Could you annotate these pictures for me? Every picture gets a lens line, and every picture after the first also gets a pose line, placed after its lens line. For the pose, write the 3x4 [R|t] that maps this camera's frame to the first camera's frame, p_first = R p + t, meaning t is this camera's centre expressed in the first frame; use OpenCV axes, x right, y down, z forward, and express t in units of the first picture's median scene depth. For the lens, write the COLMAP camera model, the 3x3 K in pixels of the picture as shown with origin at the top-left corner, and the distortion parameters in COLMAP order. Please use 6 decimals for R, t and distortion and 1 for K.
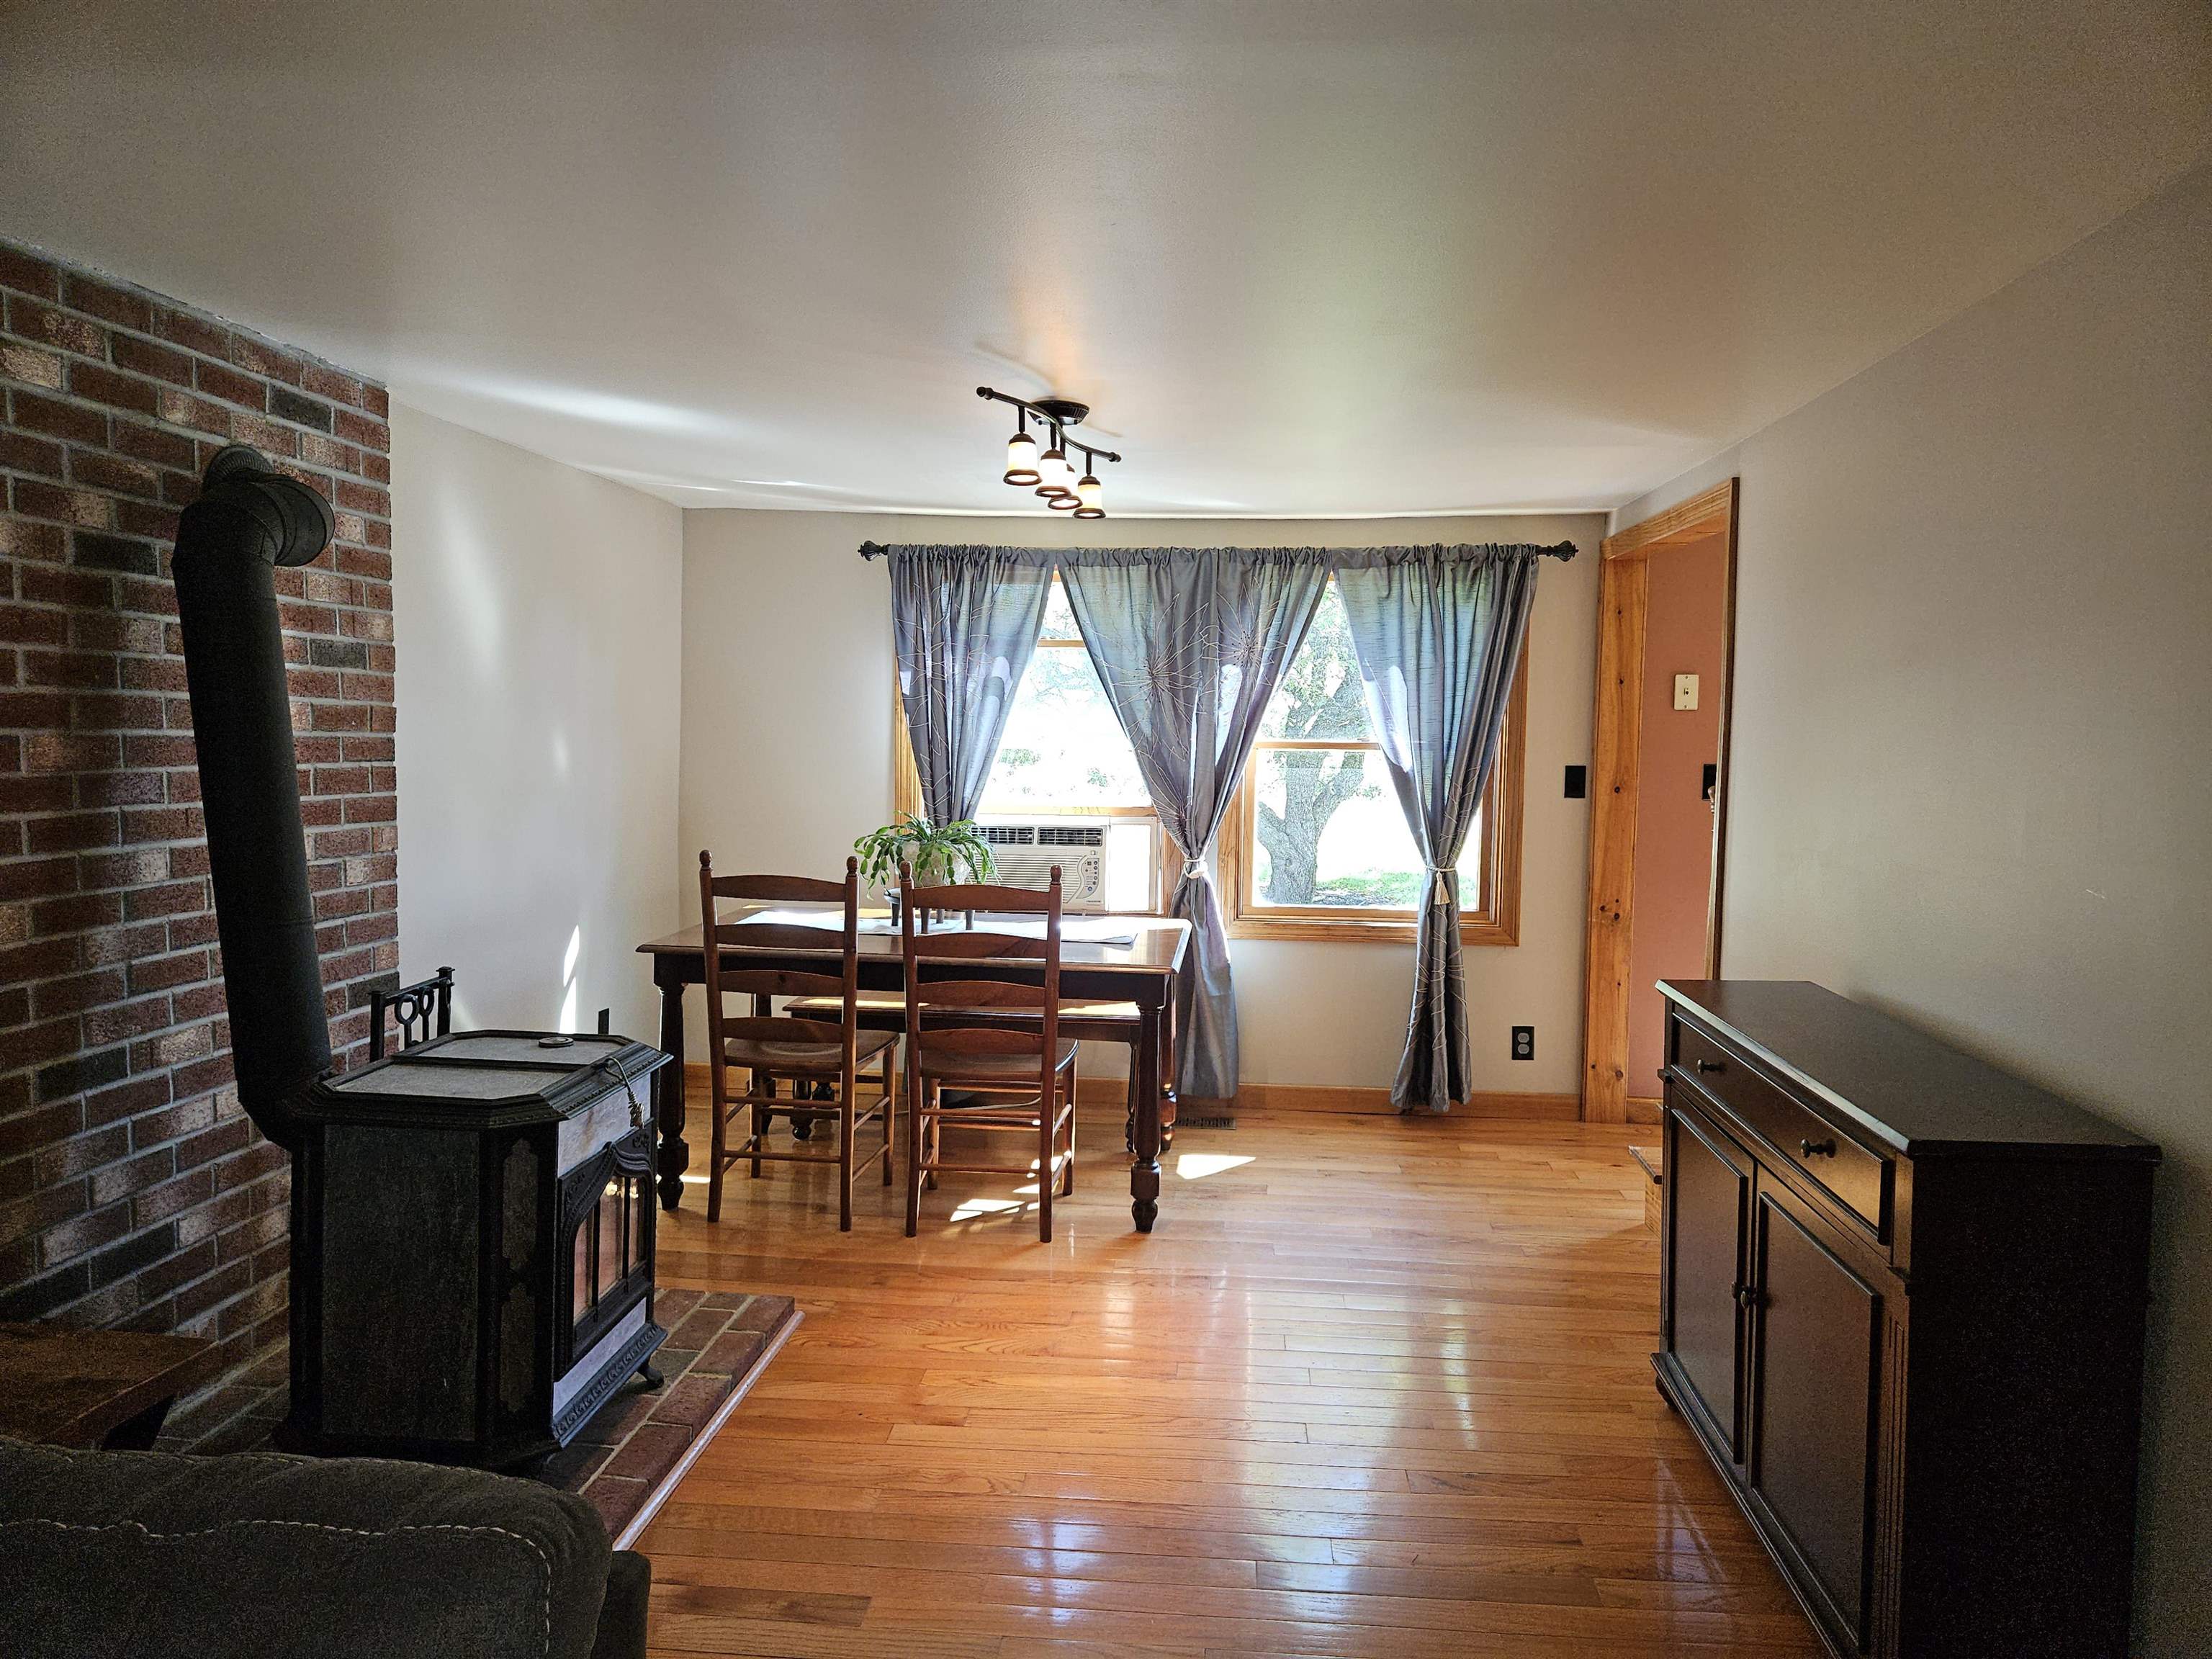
lens RADIAL K [[1486.0, 0, 1119.3], [0, 1486.0, 832.2], [0, 0, 1]] dist [0.061124, -0.048464]
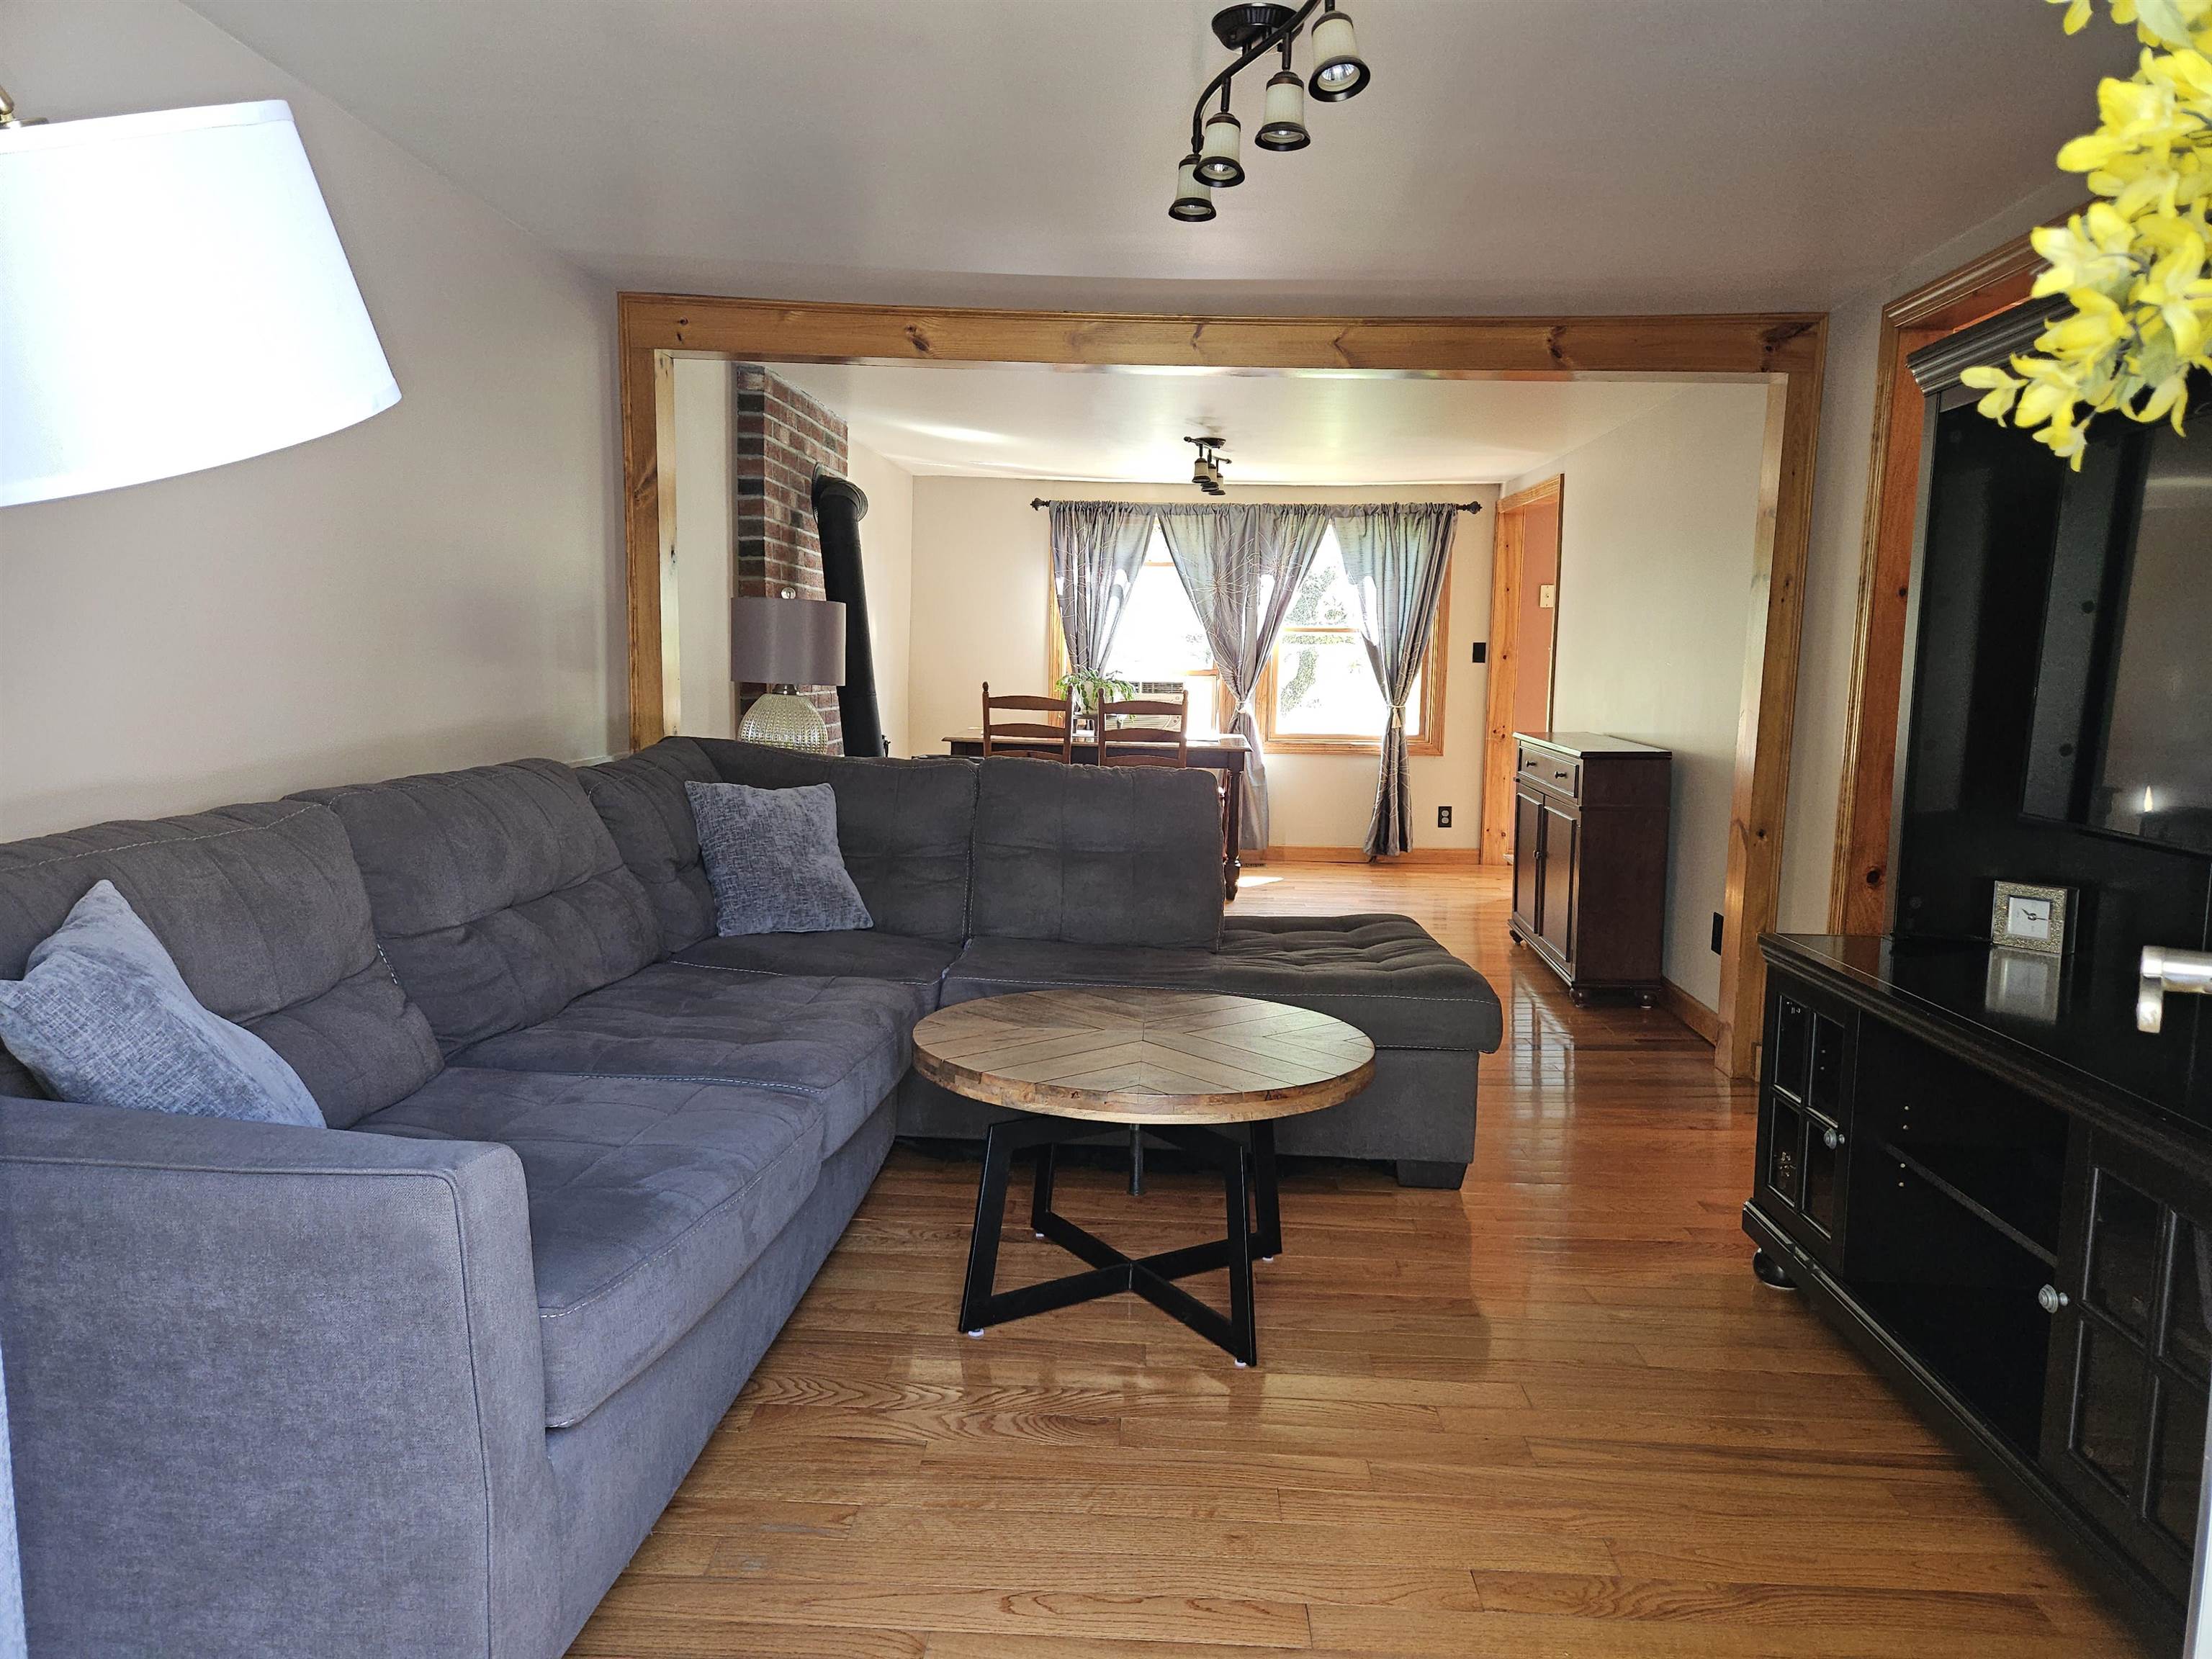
lens RADIAL K [[1486.0, 0, 1119.3], [0, 1486.0, 832.2], [0, 0, 1]] dist [0.061124, -0.048464]
pose [[0.999105, -0.002545, 0.042221, -0.150260], [0.000417, 0.998732, 0.050332, 0.078894], [-0.042296, -0.050269, 0.997840, -0.597232]]
